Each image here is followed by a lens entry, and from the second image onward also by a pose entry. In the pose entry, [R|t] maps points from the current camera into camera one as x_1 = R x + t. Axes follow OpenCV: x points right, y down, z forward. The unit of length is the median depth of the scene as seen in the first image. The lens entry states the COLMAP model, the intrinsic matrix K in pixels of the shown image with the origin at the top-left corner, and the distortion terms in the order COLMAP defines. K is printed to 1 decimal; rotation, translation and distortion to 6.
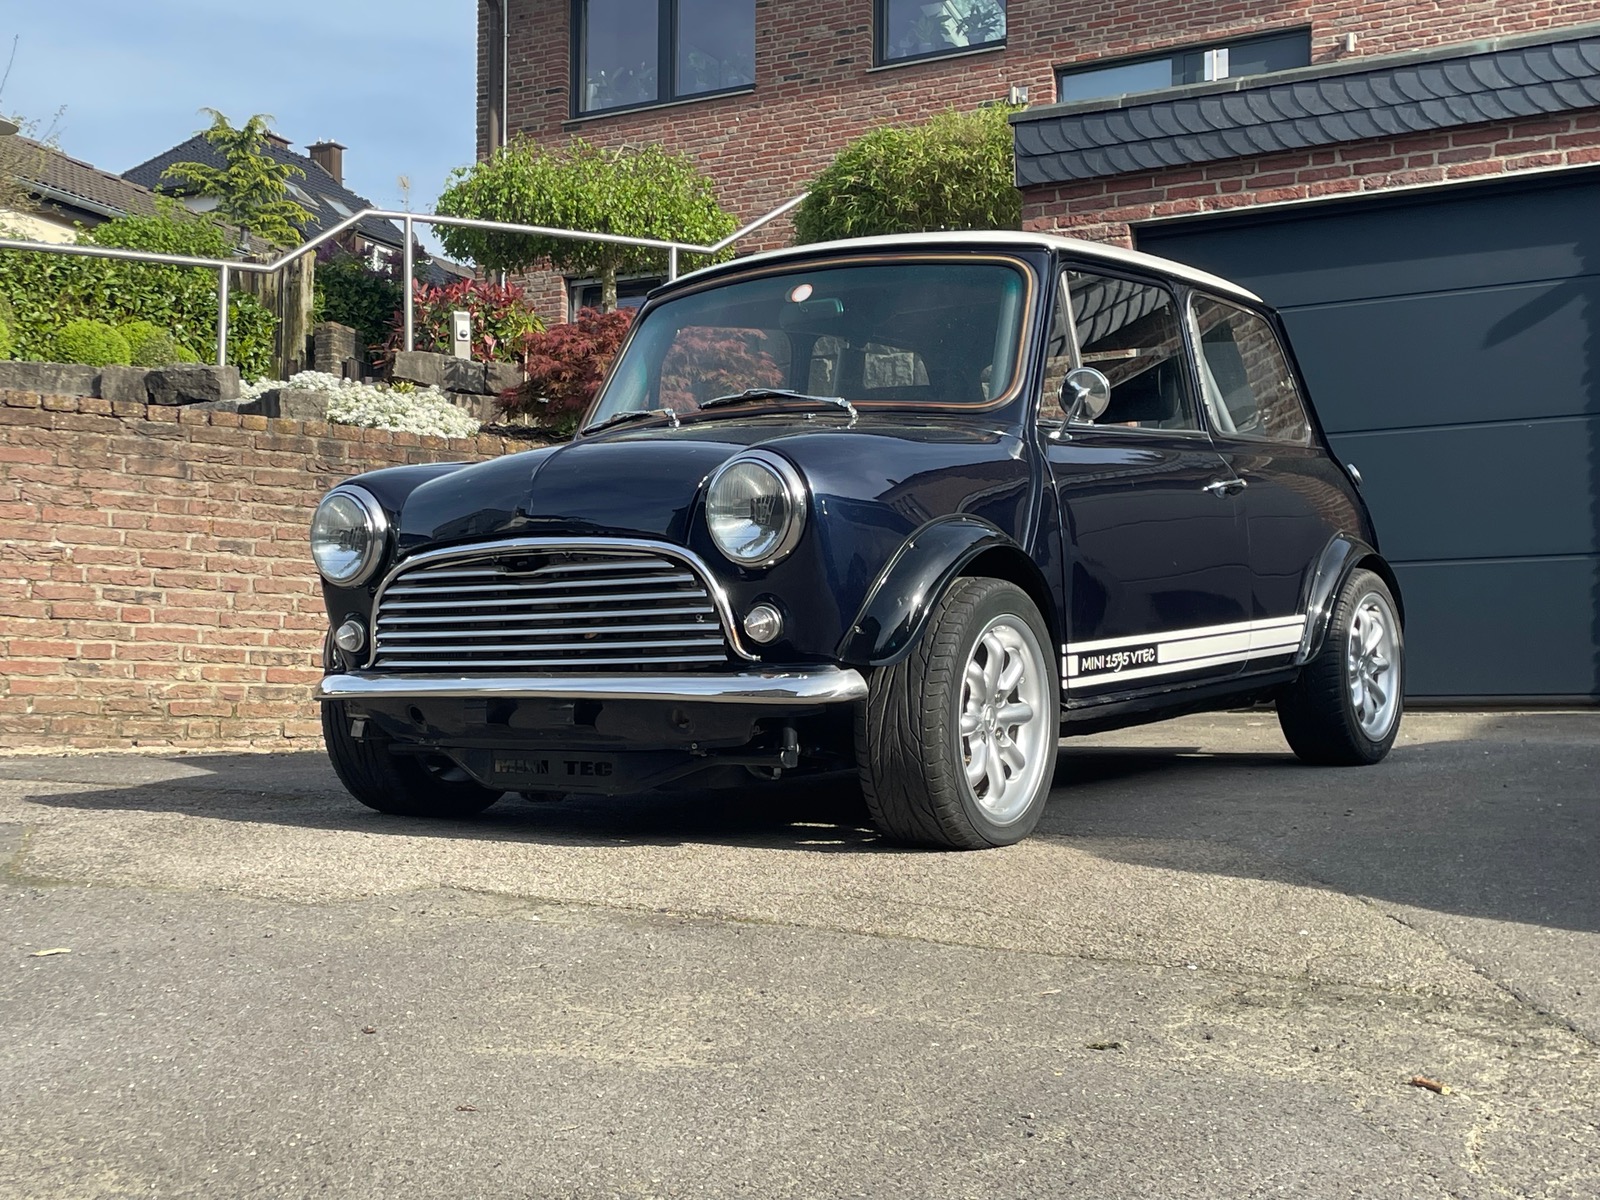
lens RADIAL K [[2083.2, 0, 800.2], [0, 2083.2, 600.9], [0, 0, 1]] dist [0.046713, 0.000000]
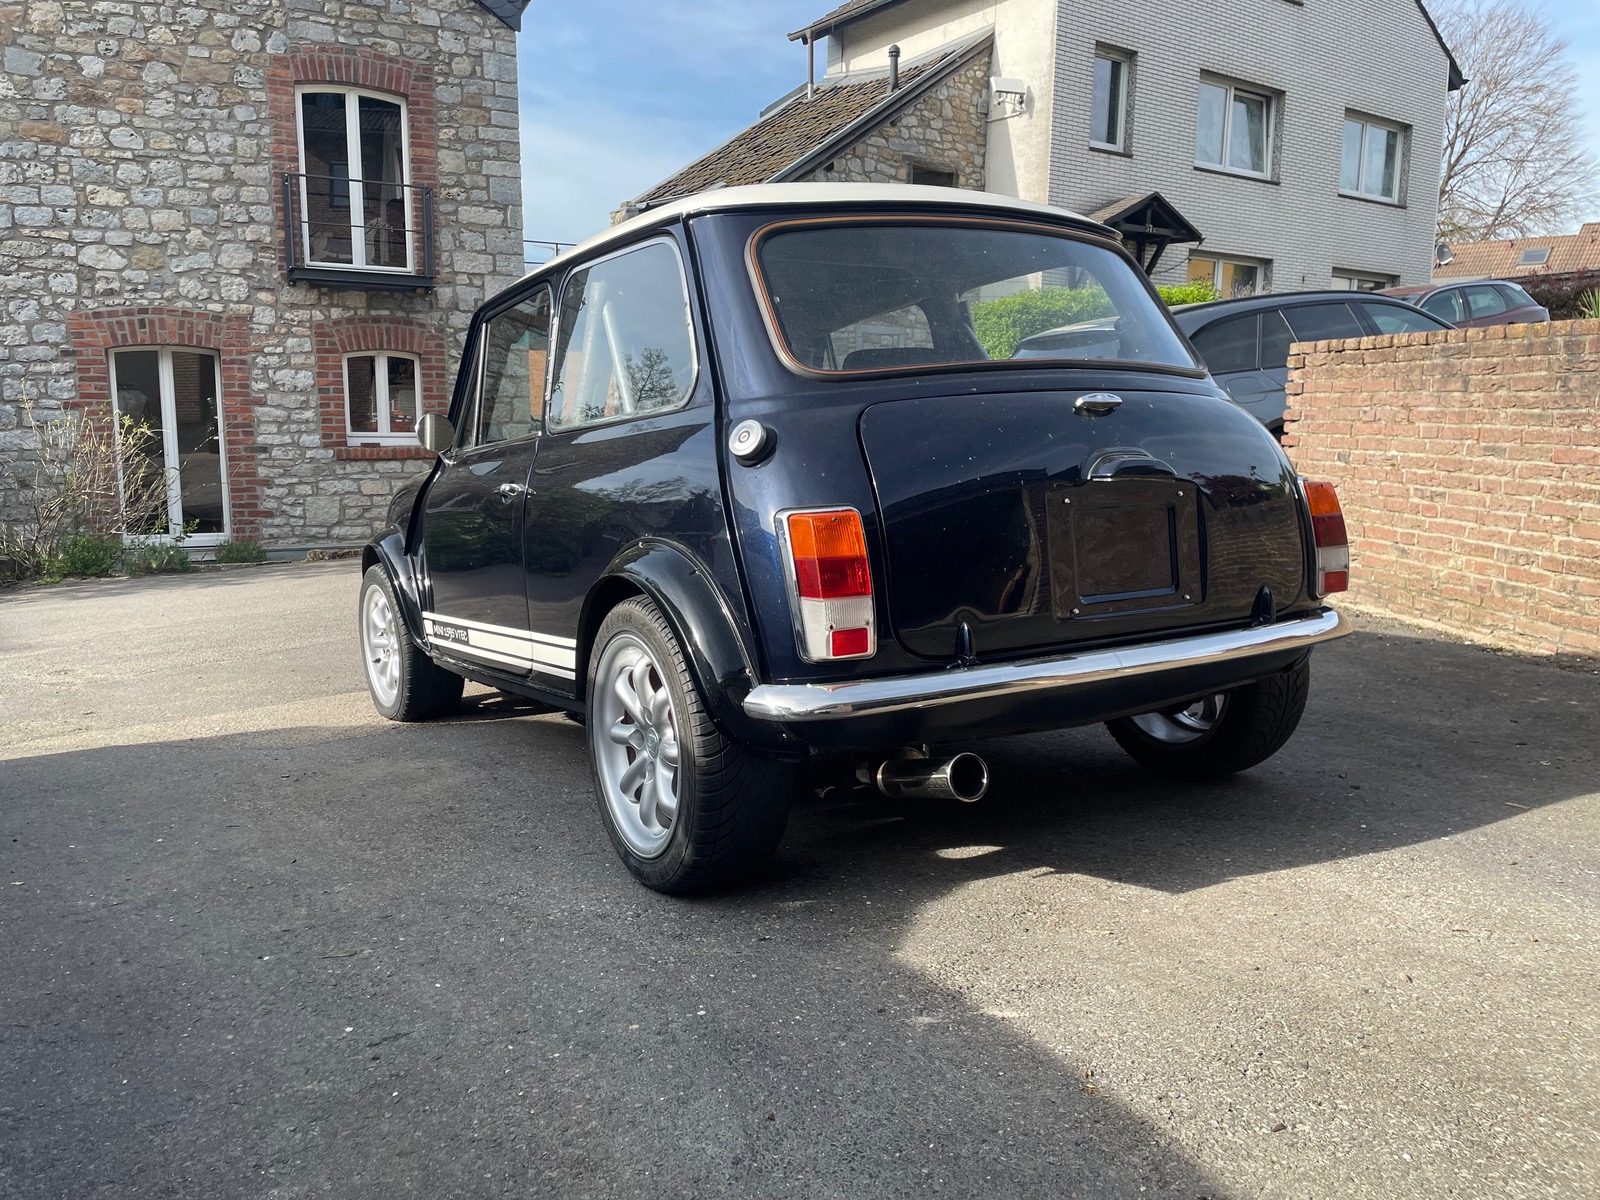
lens RADIAL K [[1201.3, 0, 804.1], [0, 1201.3, 596.4], [0, 0, 1]] dist [0.020630, -0.059797]
pose [[-0.417084, 0.128003, -0.899809, 0.454278], [0.052289, 0.991772, 0.116848, -0.043101], [0.907363, 0.001685, -0.420345, 0.946295]]
